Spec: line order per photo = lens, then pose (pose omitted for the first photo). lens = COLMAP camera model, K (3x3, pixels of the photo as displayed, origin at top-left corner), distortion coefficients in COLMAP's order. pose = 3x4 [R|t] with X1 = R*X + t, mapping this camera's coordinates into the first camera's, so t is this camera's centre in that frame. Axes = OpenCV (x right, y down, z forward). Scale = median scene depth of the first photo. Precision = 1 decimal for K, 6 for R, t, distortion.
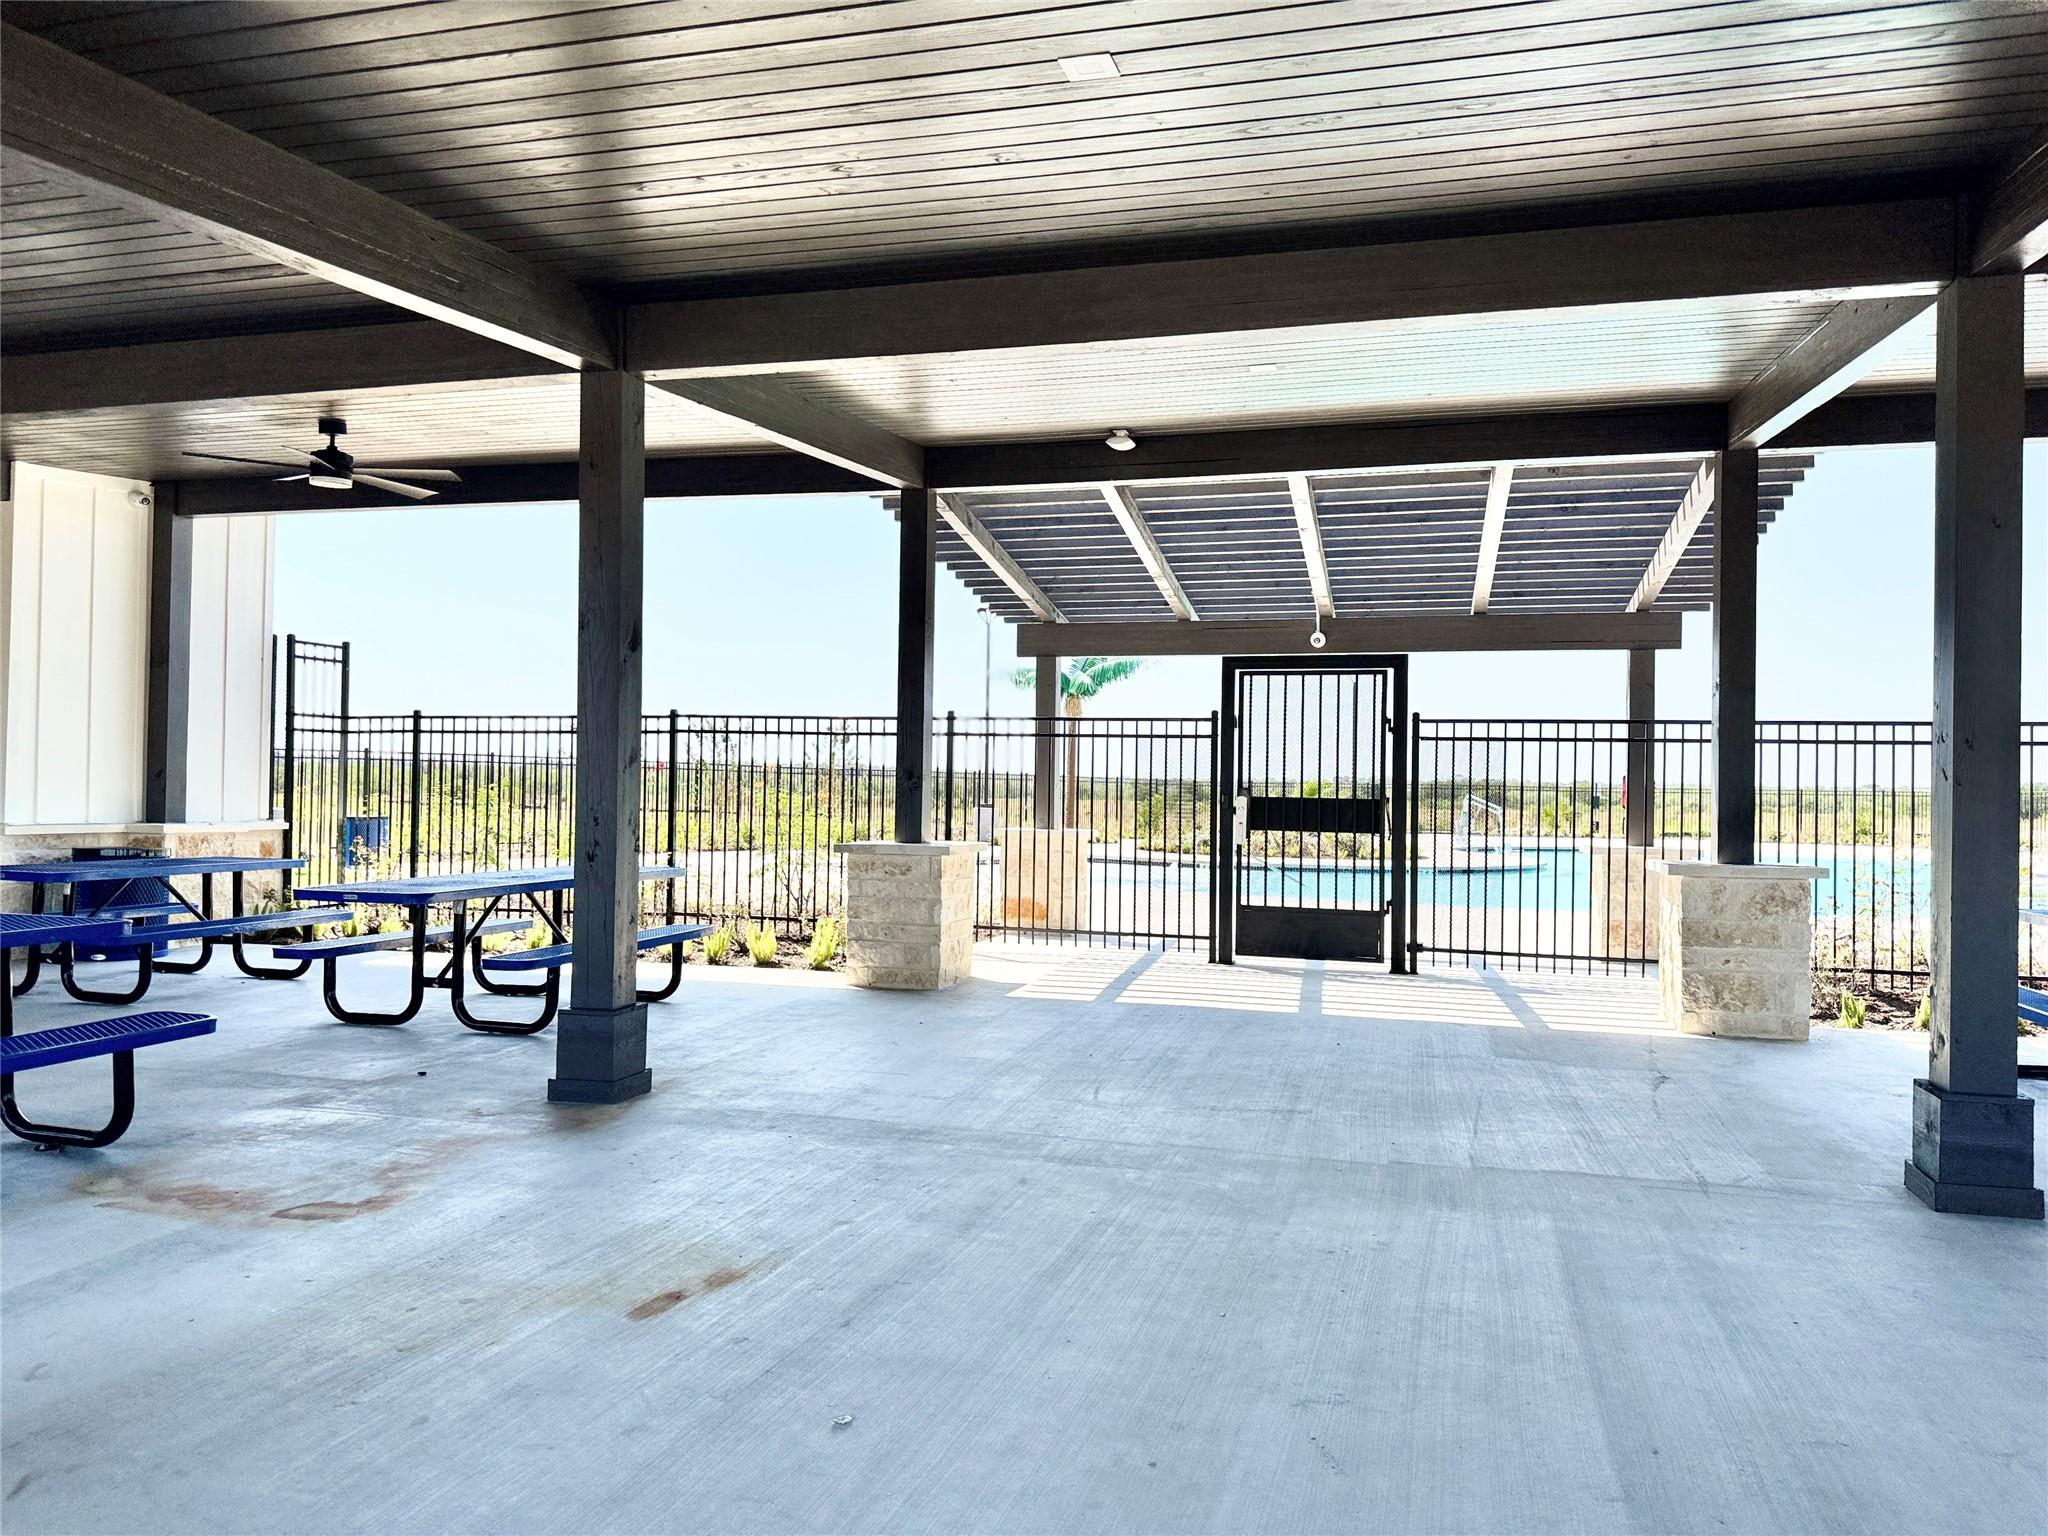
lens RADIAL K [[1415.3, 0, 1026.6], [0, 1415.3, 775.4], [0, 0, 1]] dist [-0.004609, -0.004469]
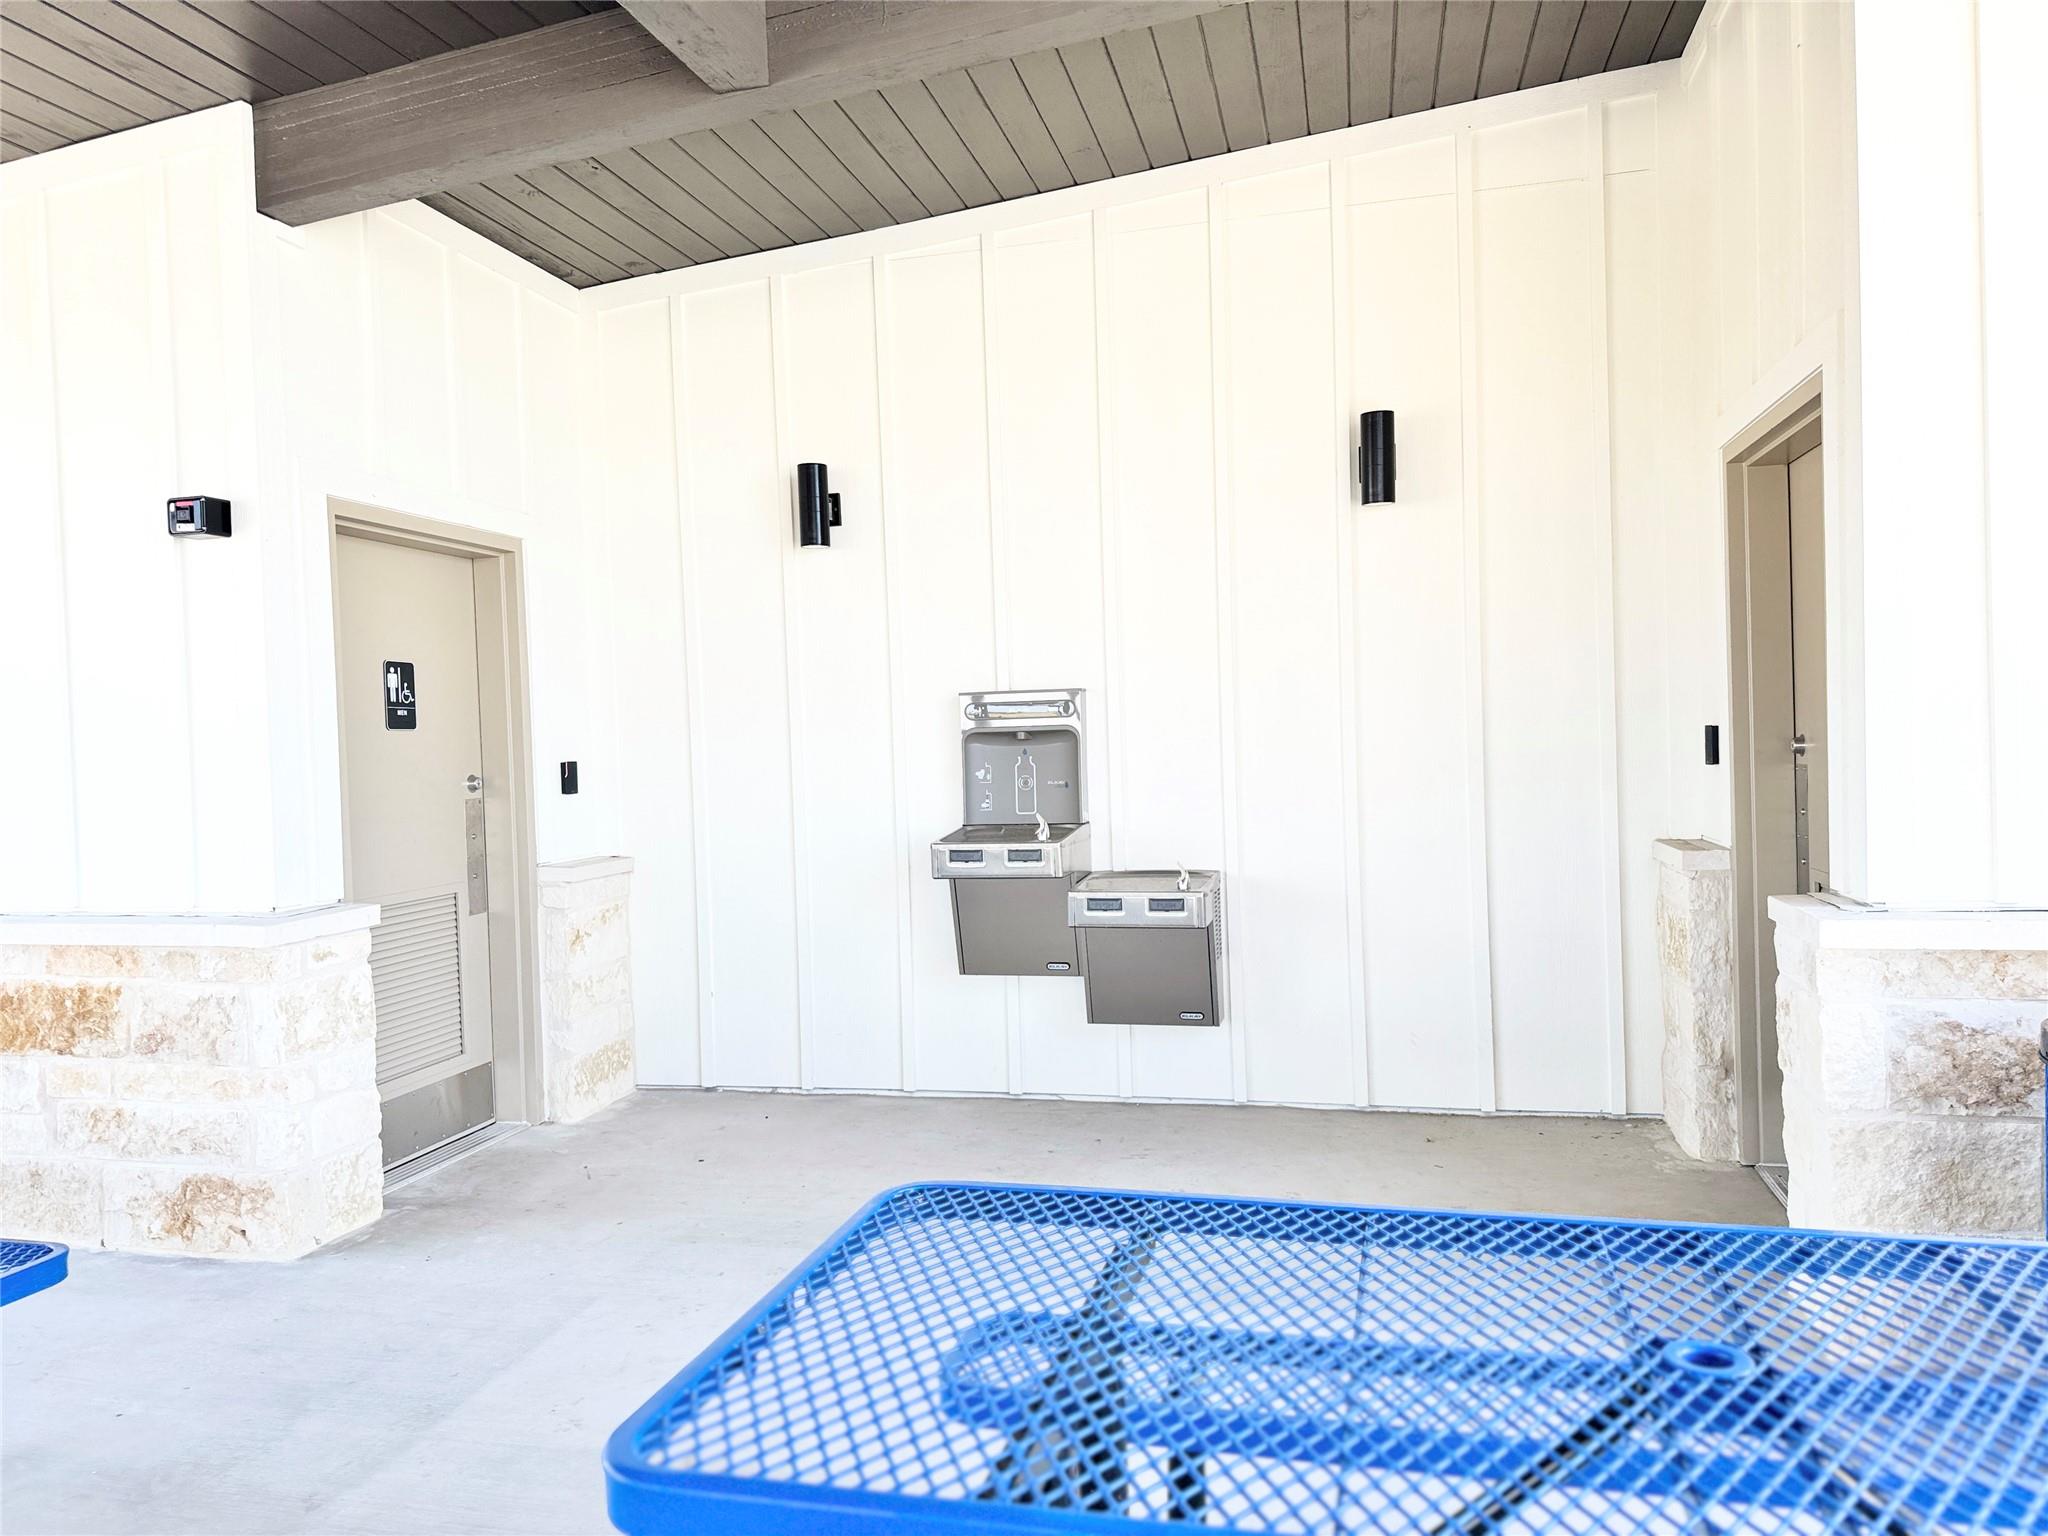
lens RADIAL K [[1444.9, 0, 1020.1], [0, 1444.9, 780.6], [0, 0, 1]] dist [0.057109, -0.007492]
pose [[0.016552, 0.005022, -0.999850, -0.043638], [0.039204, 0.999215, 0.005668, -0.000195], [0.999094, -0.039292, 0.016342, 0.086312]]
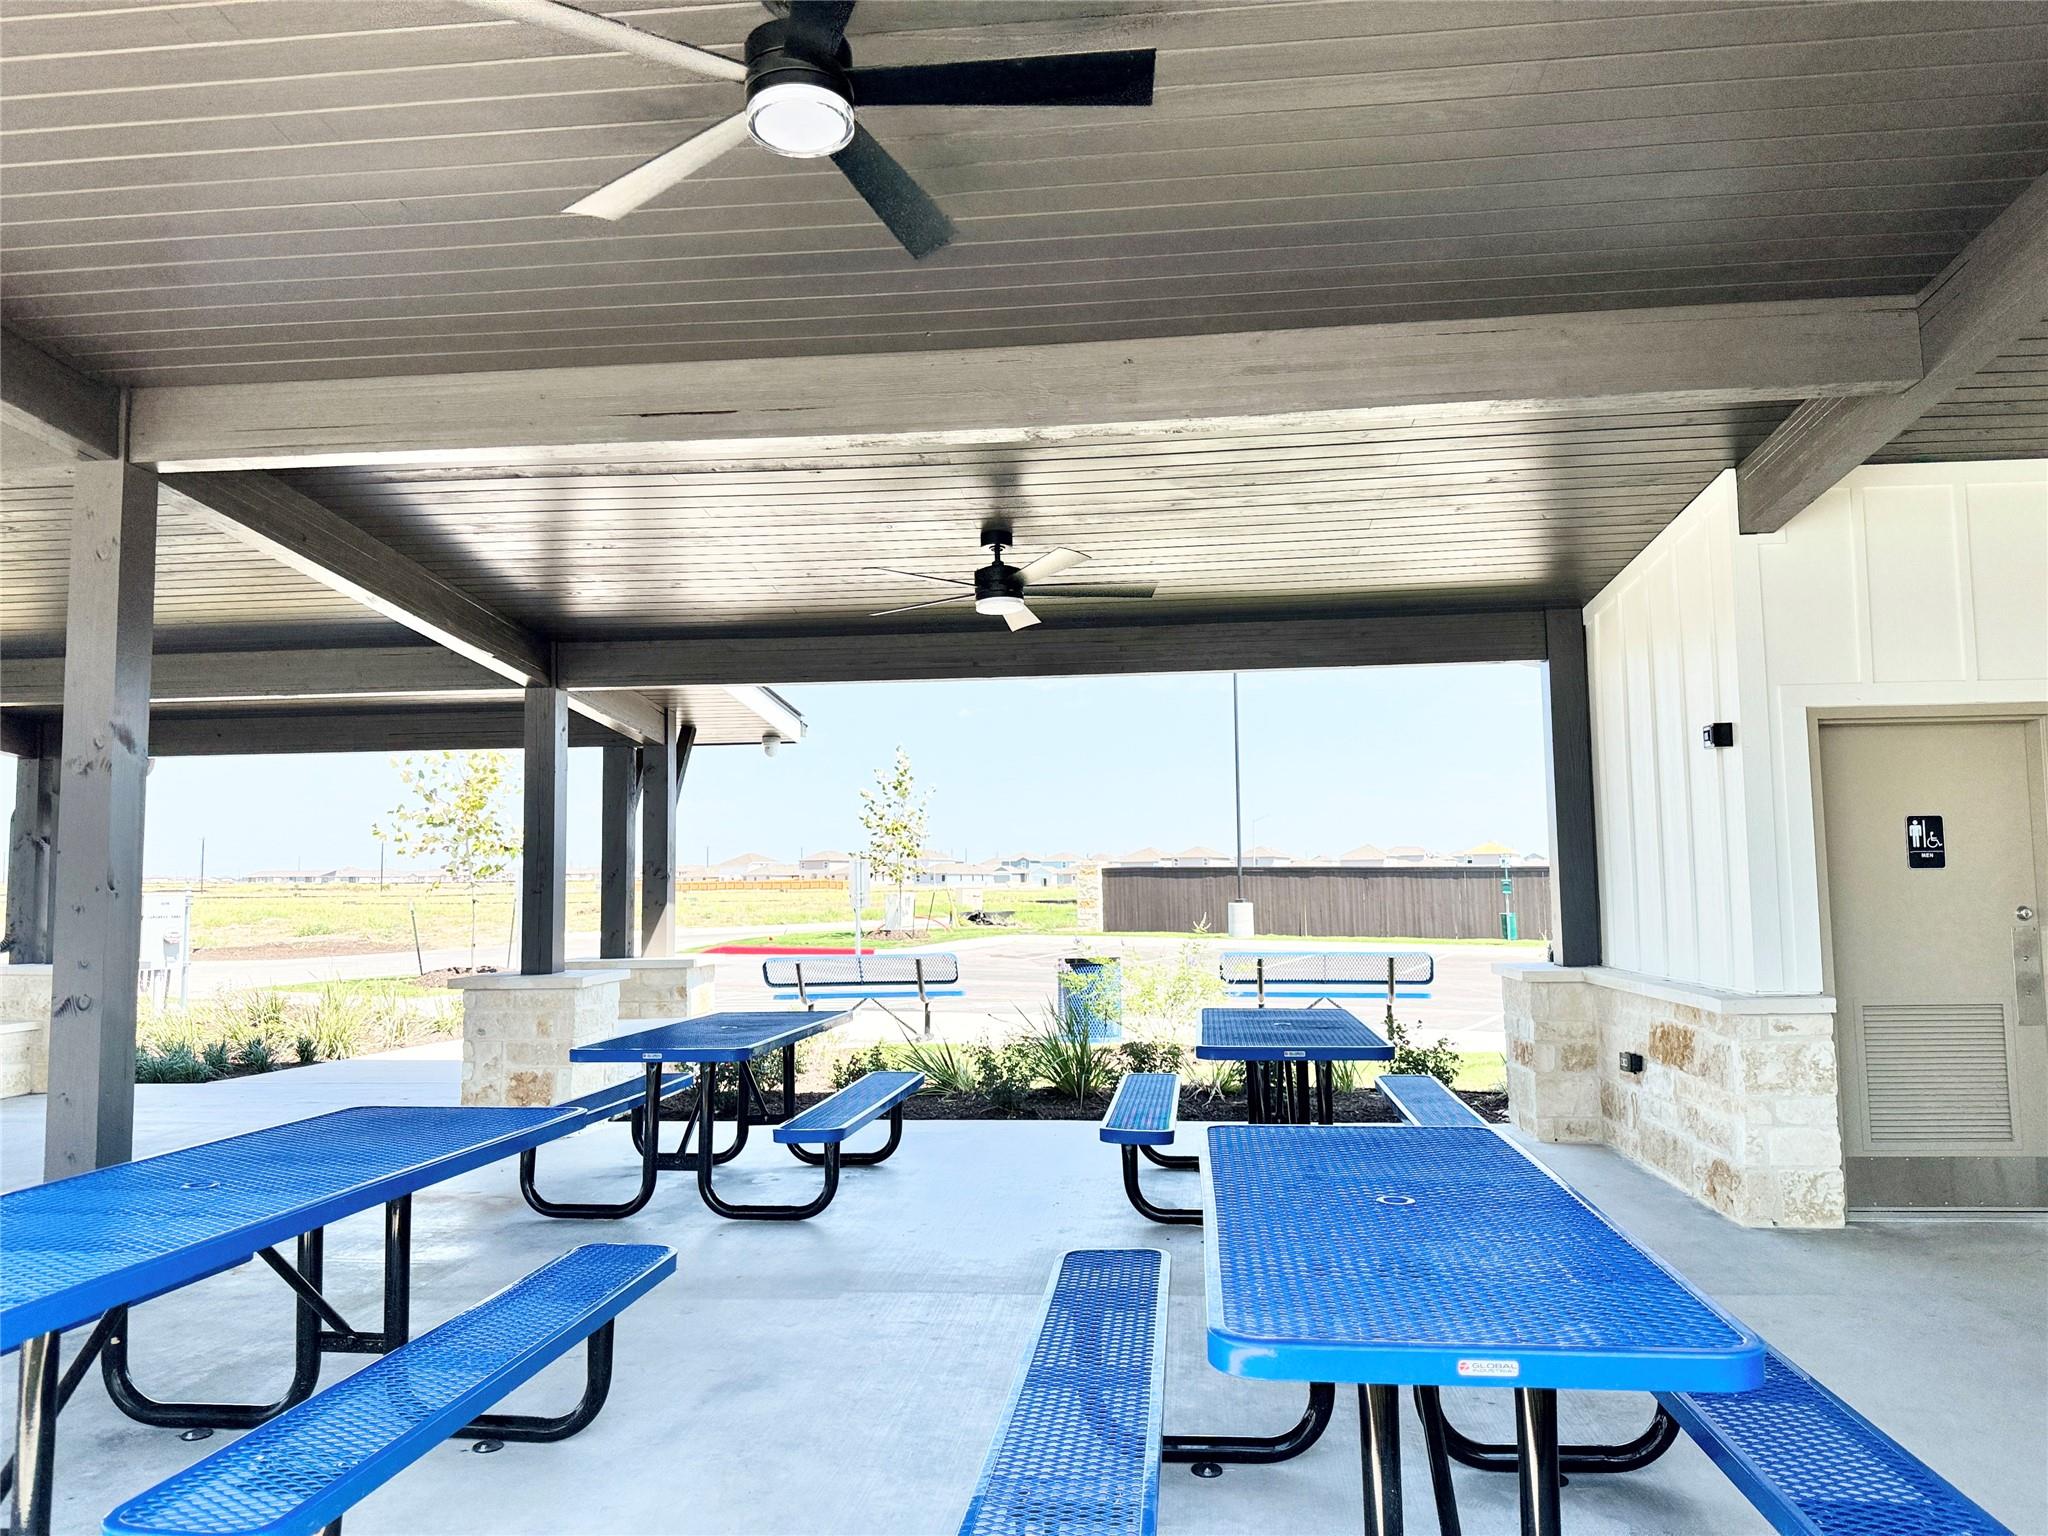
lens RADIAL K [[1444.9, 0, 1020.1], [0, 1444.9, 780.6], [0, 0, 1]] dist [0.057109, -0.007492]
pose [[-0.988813, -0.016809, -0.148210, -0.045228], [-0.001657, 0.994807, -0.101768, 0.000312], [0.149151, -0.100384, -0.983706, 0.124070]]
